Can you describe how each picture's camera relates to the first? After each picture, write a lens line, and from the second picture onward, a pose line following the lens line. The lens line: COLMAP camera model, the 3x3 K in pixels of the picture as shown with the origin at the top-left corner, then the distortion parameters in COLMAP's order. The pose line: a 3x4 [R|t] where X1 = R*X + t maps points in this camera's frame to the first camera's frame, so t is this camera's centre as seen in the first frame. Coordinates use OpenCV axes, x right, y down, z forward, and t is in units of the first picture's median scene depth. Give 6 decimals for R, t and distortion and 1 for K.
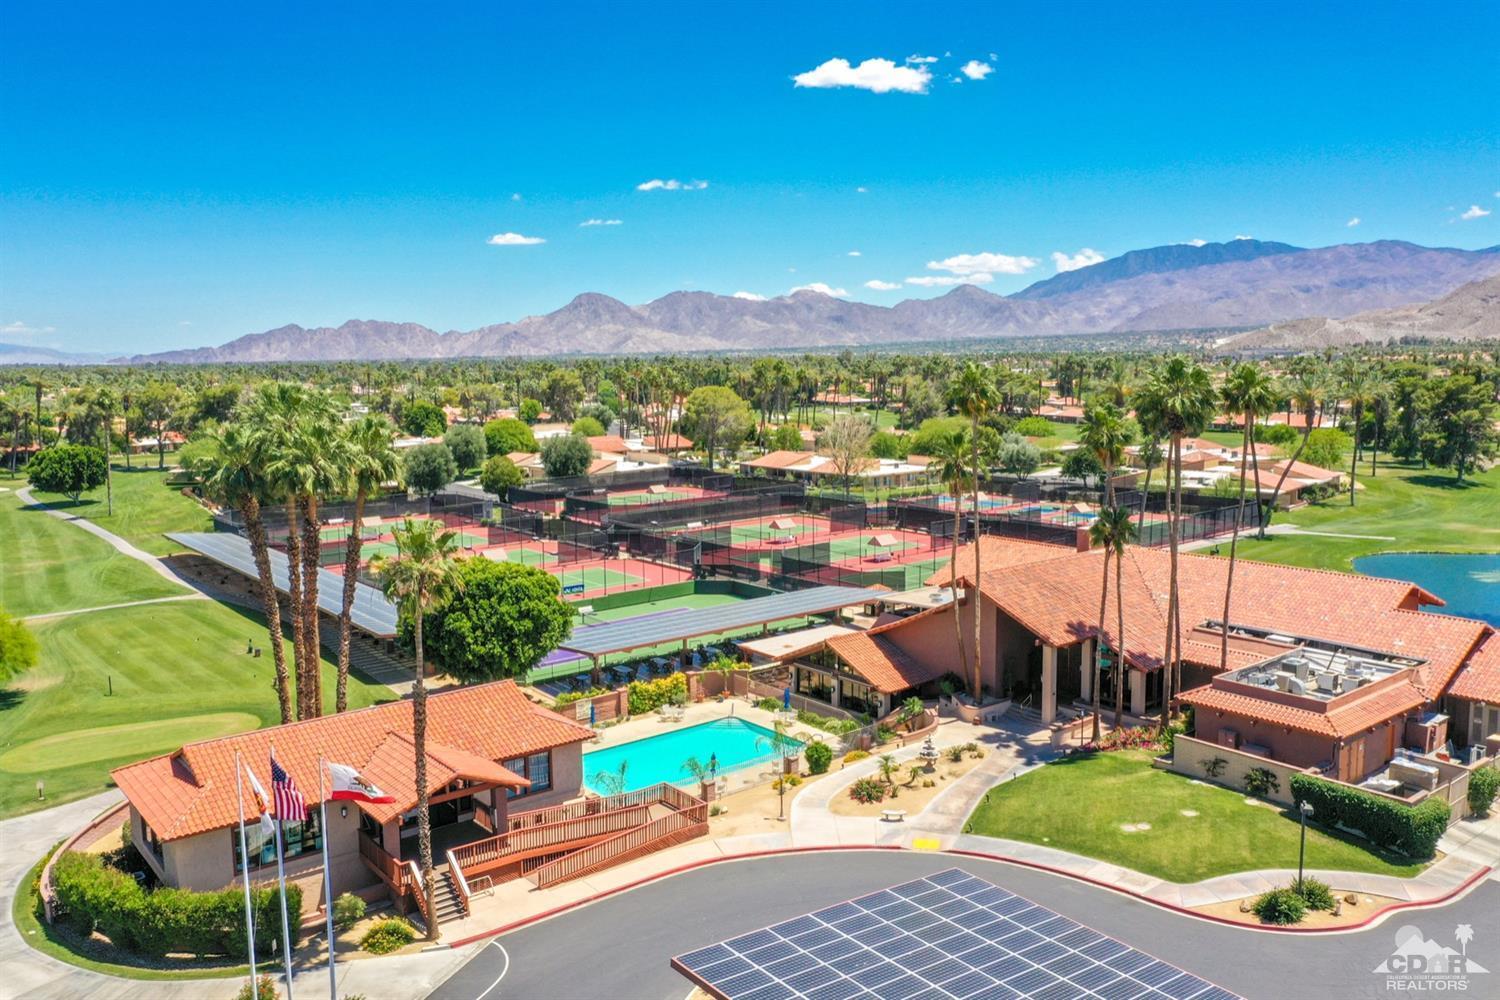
lens RADIAL K [[1171.9, 0, 750.0], [0, 1171.9, 500.0], [0, 0, 1]] dist [-0.003265, 0.001249]
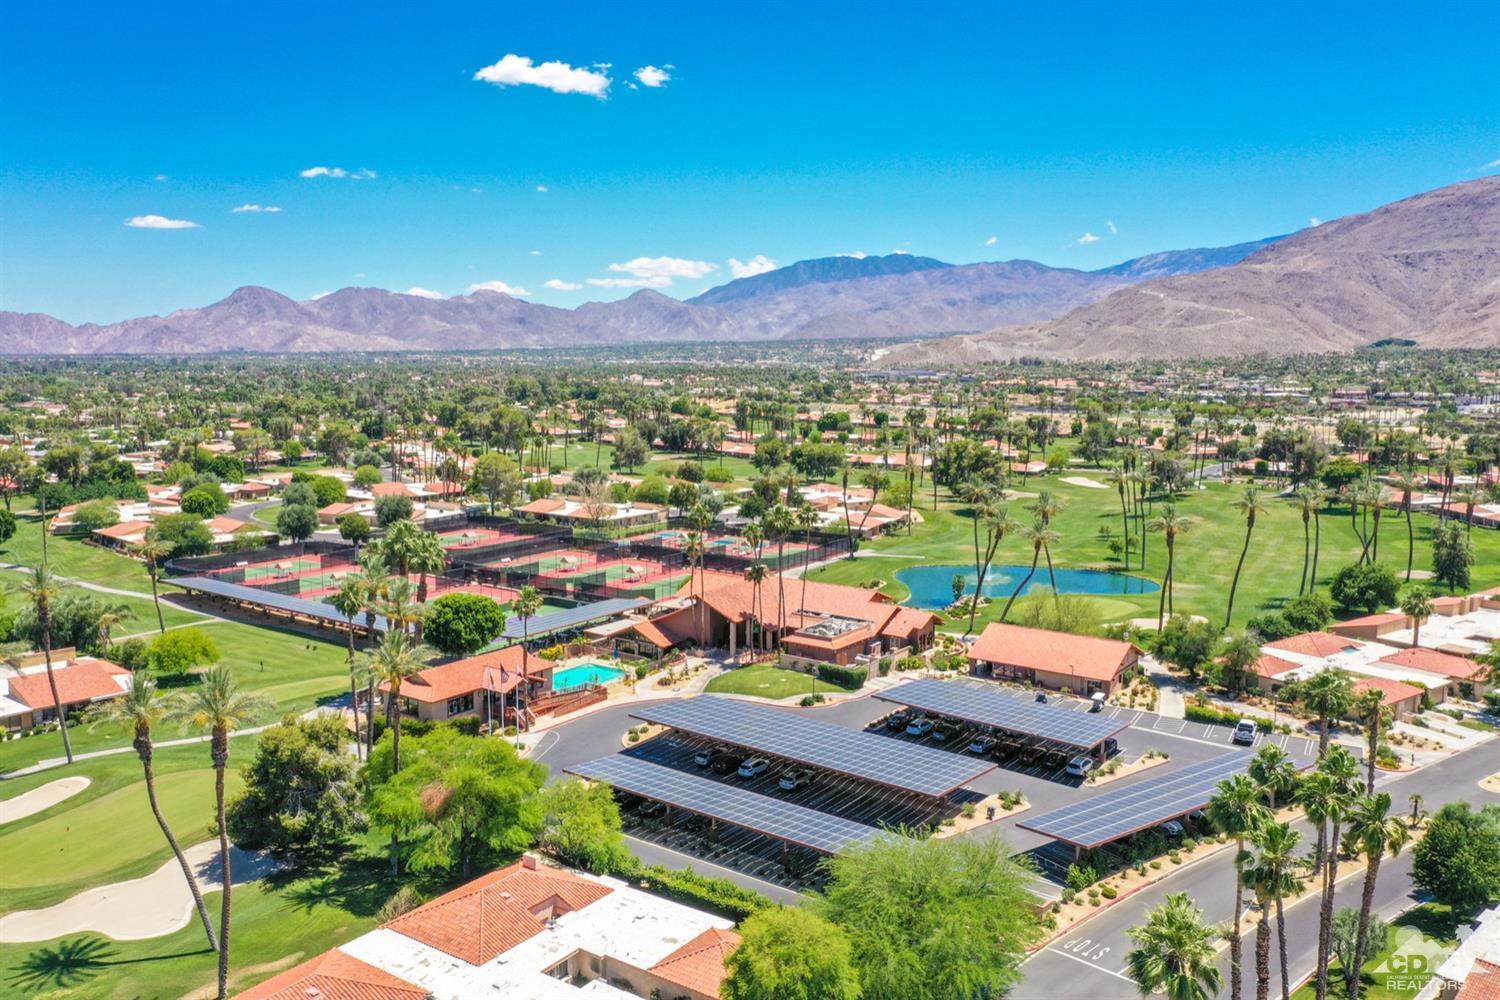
lens RADIAL K [[1171.9, 0, 750.0], [0, 1171.9, 500.0], [0, 0, 1]] dist [-0.003265, 0.001249]
pose [[0.964123, -0.016478, 0.264946, -0.276735], [0.016474, 0.999862, 0.002238, -0.106172], [-0.264946, 0.002207, 0.964261, -1.071725]]
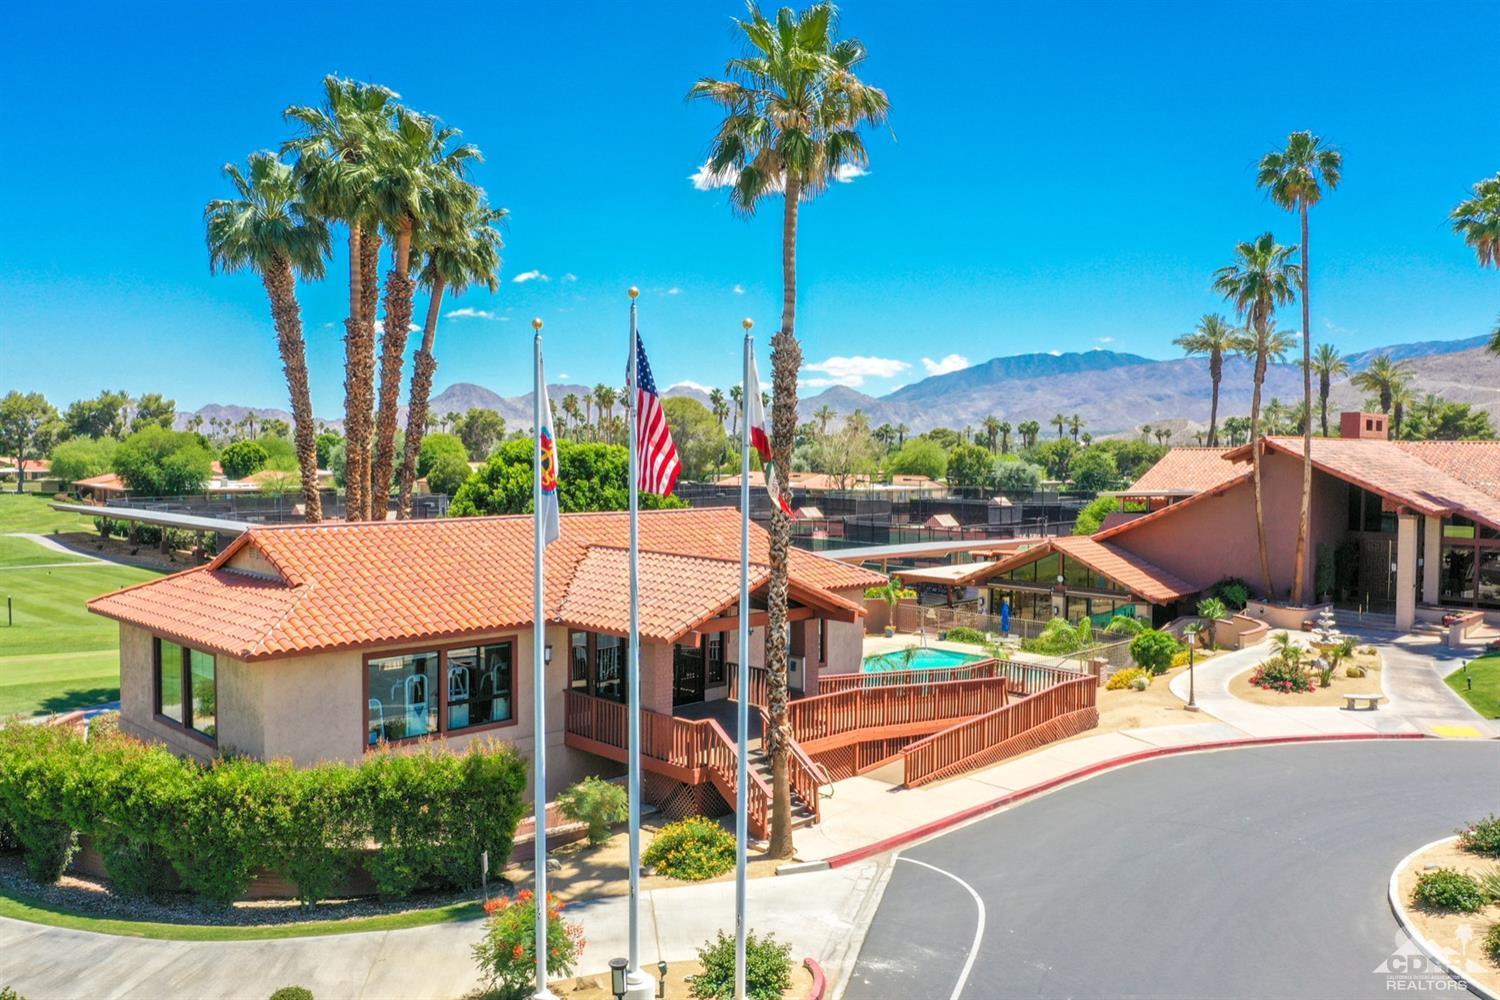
lens RADIAL K [[1178.2, 0, 746.8], [0, 1178.2, 495.5], [0, 0, 1]] dist [-0.003834, -0.000639]
pose [[0.994358, 0.015112, 0.104992, -0.190687], [-0.005956, 0.996192, -0.086979, 0.146776], [-0.105906, 0.085863, 0.990662, 0.267152]]
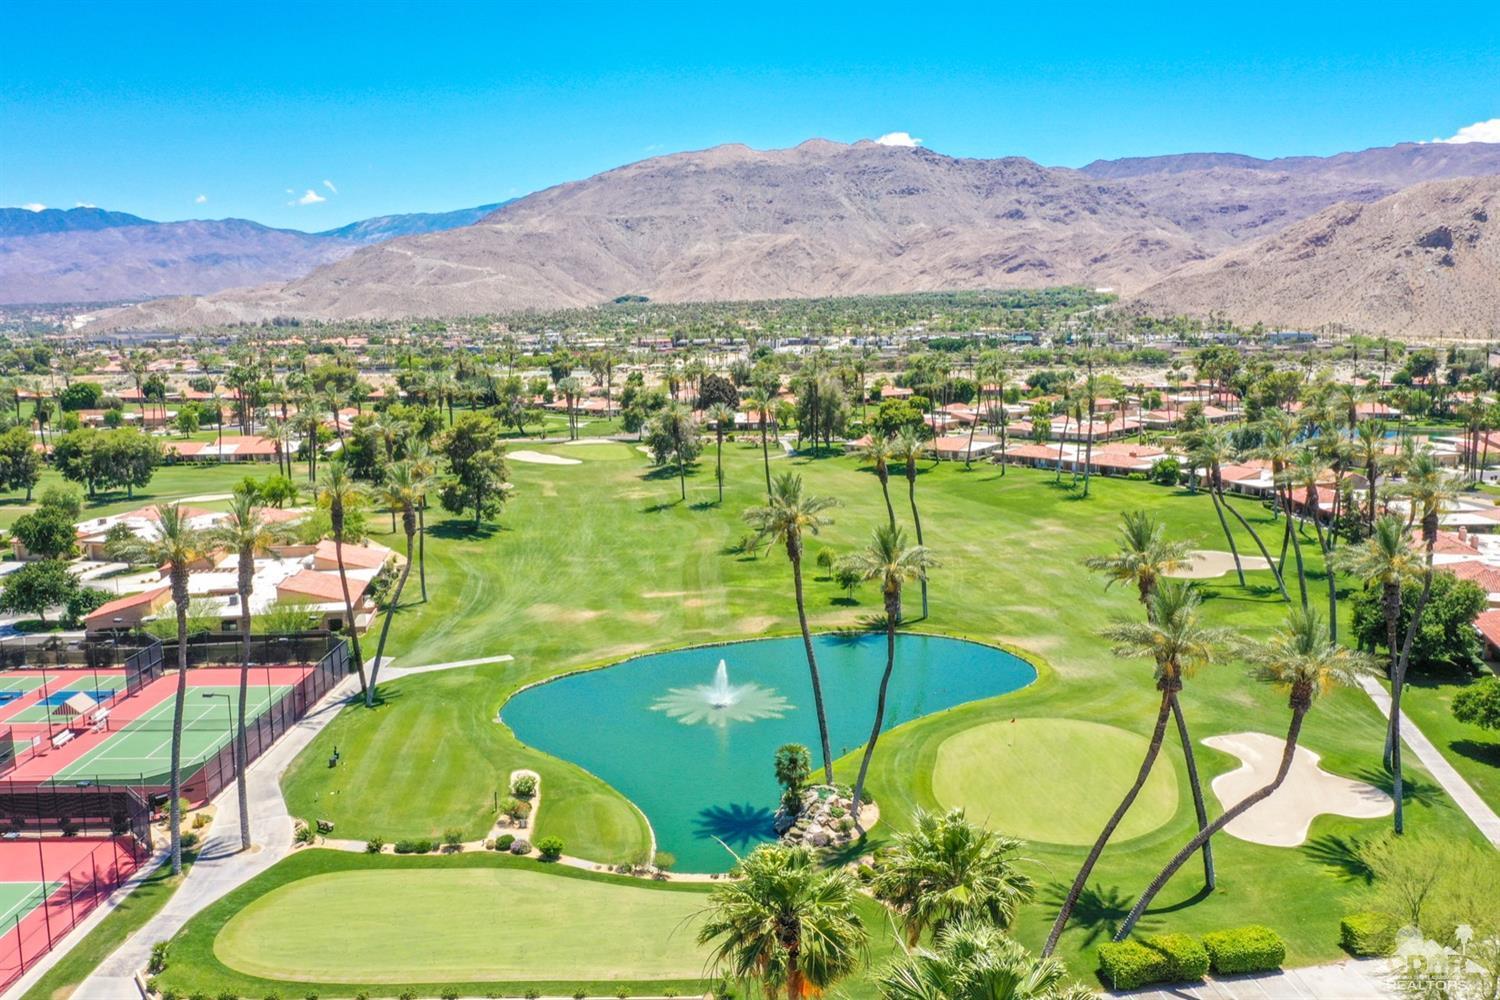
lens RADIAL K [[1171.9, 0, 750.0], [0, 1171.9, 500.0], [0, 0, 1]] dist [-0.003265, 0.001249]
pose [[0.624349, -0.117335, 0.772283, 0.080962], [0.100931, 0.992484, 0.069193, -0.199548], [-0.774598, 0.034747, 0.631499, 0.644962]]
